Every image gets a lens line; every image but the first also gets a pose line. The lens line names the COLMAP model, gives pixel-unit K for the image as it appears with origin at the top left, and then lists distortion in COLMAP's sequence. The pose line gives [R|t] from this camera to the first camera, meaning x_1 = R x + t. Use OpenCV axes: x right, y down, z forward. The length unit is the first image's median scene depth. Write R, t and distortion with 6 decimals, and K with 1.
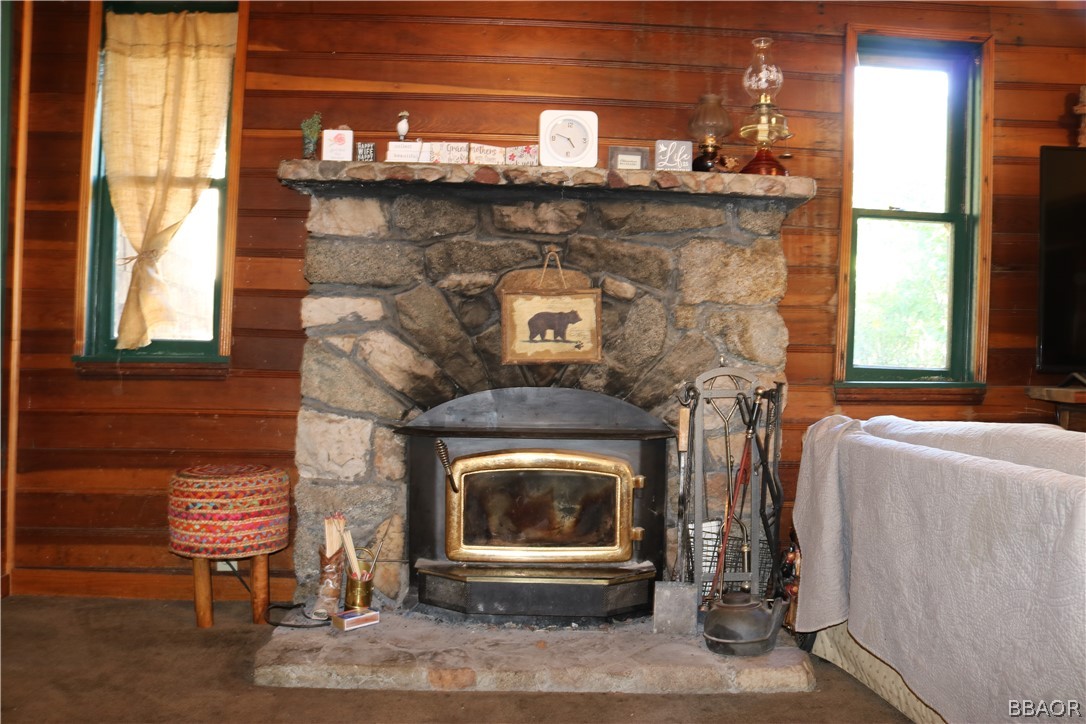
lens RADIAL K [[893.9, 0, 536.6], [0, 893.9, 366.4], [0, 0, 1]] dist [-0.159326, 0.131399]
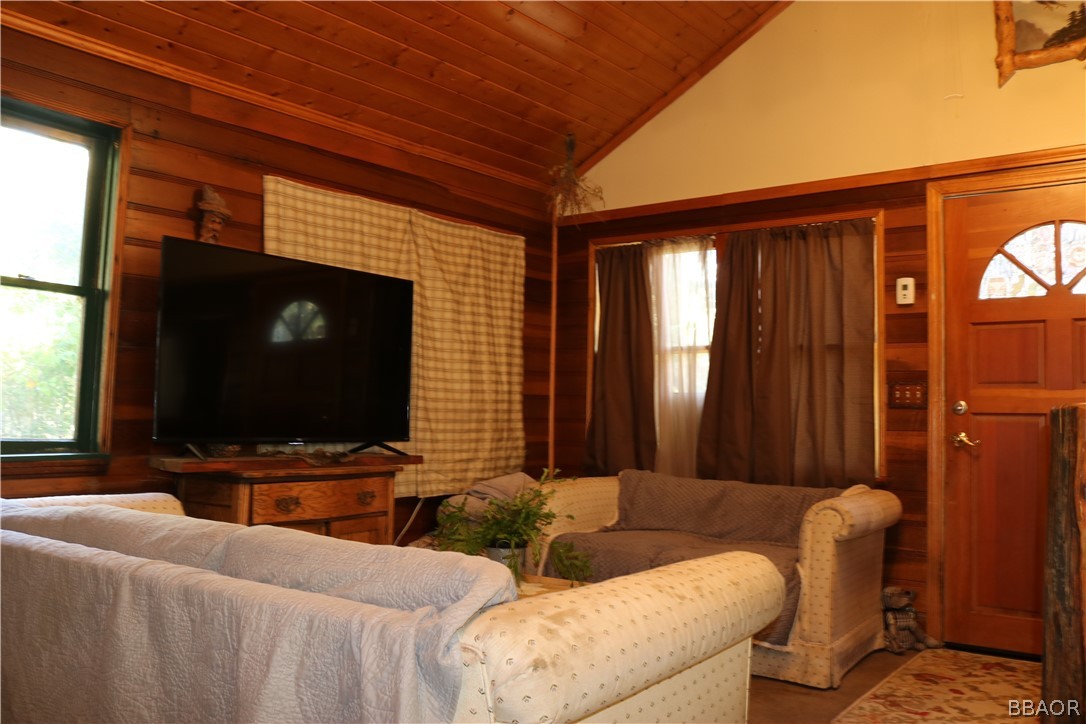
lens RADIAL K [[893.9, 0, 536.6], [0, 893.9, 366.4], [0, 0, 1]] dist [-0.159326, 0.131399]
pose [[0.650220, 0.035596, 0.758911, 0.060824], [0.007503, 0.998552, -0.053264, -0.026577], [-0.759709, 0.040327, 0.649012, -0.066801]]
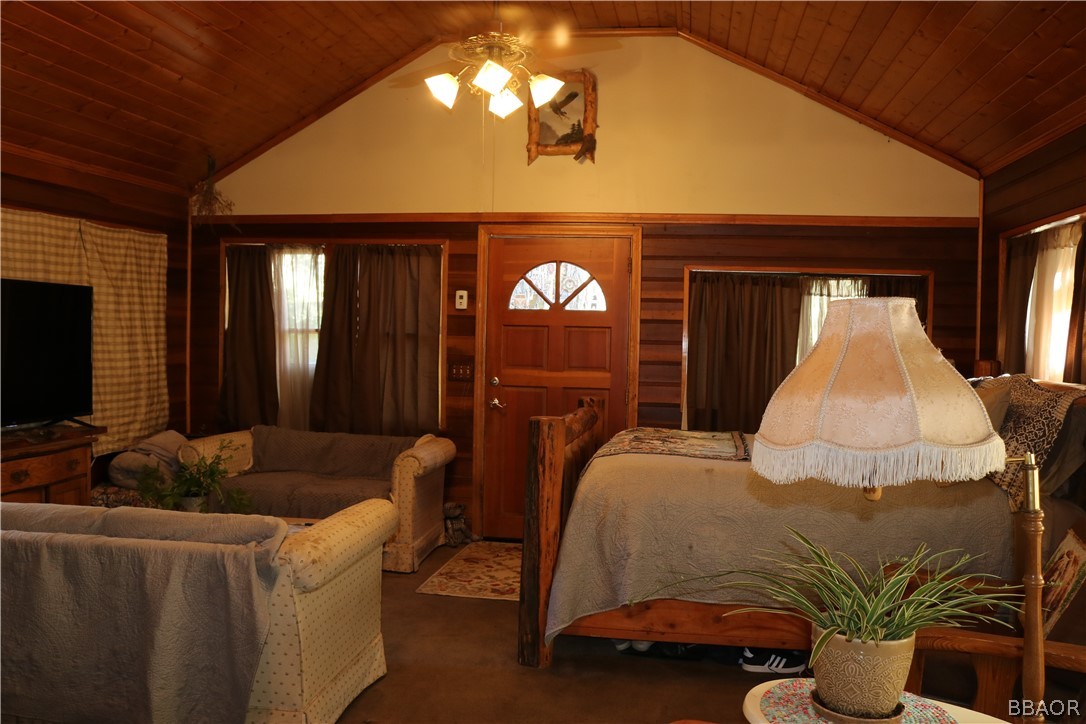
lens RADIAL K [[893.9, 0, 536.6], [0, 893.9, 366.4], [0, 0, 1]] dist [-0.159326, 0.131399]
pose [[0.221337, -0.048471, 0.973992, -0.456267], [0.000354, 0.998768, 0.049624, -0.161178], [-0.975197, -0.010639, 0.221082, -0.234551]]
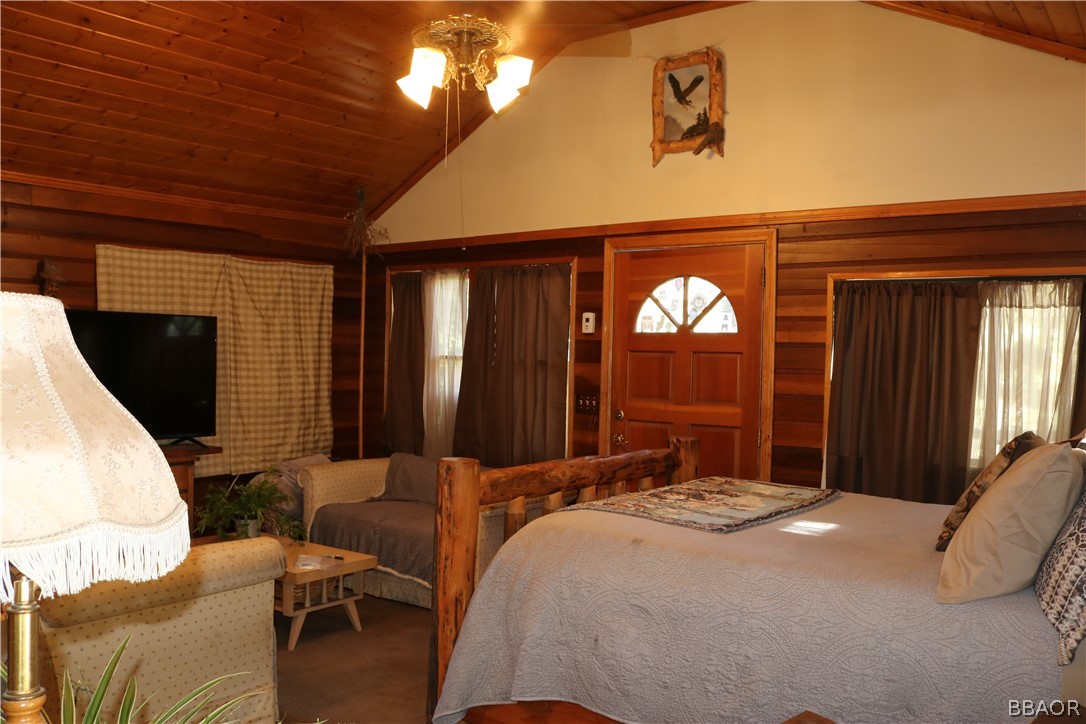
lens RADIAL K [[893.9, 0, 536.6], [0, 893.9, 366.4], [0, 0, 1]] dist [-0.159326, 0.131399]
pose [[0.651086, -0.016297, 0.758829, 0.028383], [0.007344, 0.999858, 0.015172, -0.151832], [-0.758968, -0.004305, 0.651114, -0.717099]]
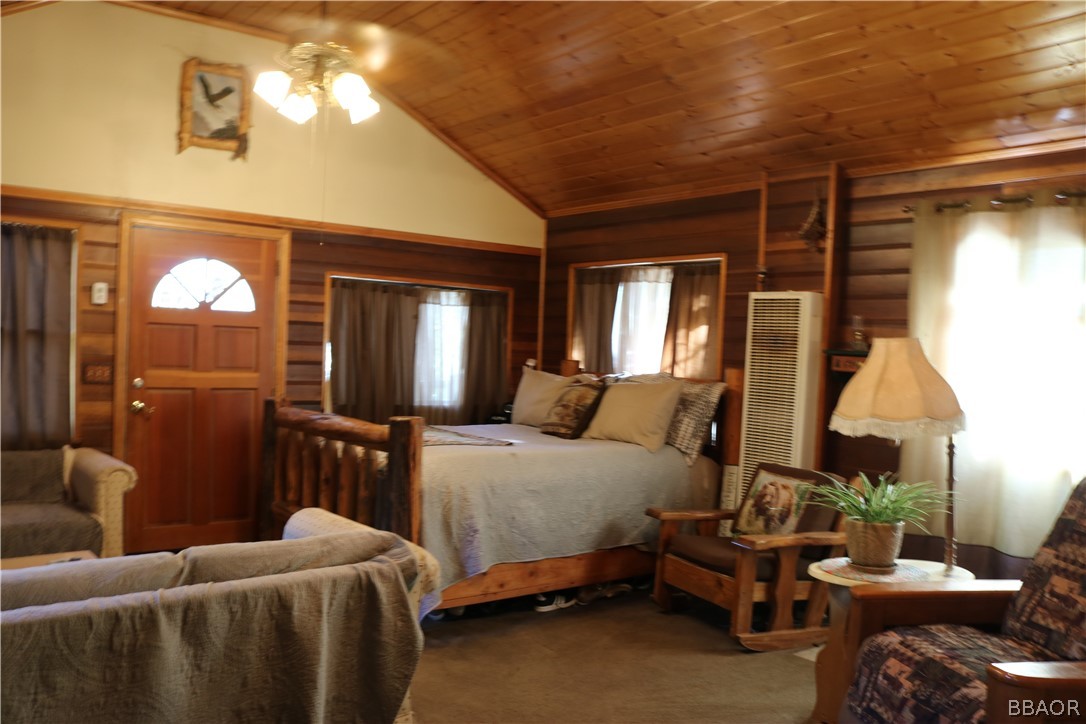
lens RADIAL K [[893.9, 0, 536.6], [0, 893.9, 366.4], [0, 0, 1]] dist [-0.159326, 0.131399]
pose [[-0.561444, -0.058620, 0.825436, -0.472960], [-0.035095, 0.998277, 0.047023, -0.177332], [-0.826770, -0.002568, -0.562534, 0.622656]]
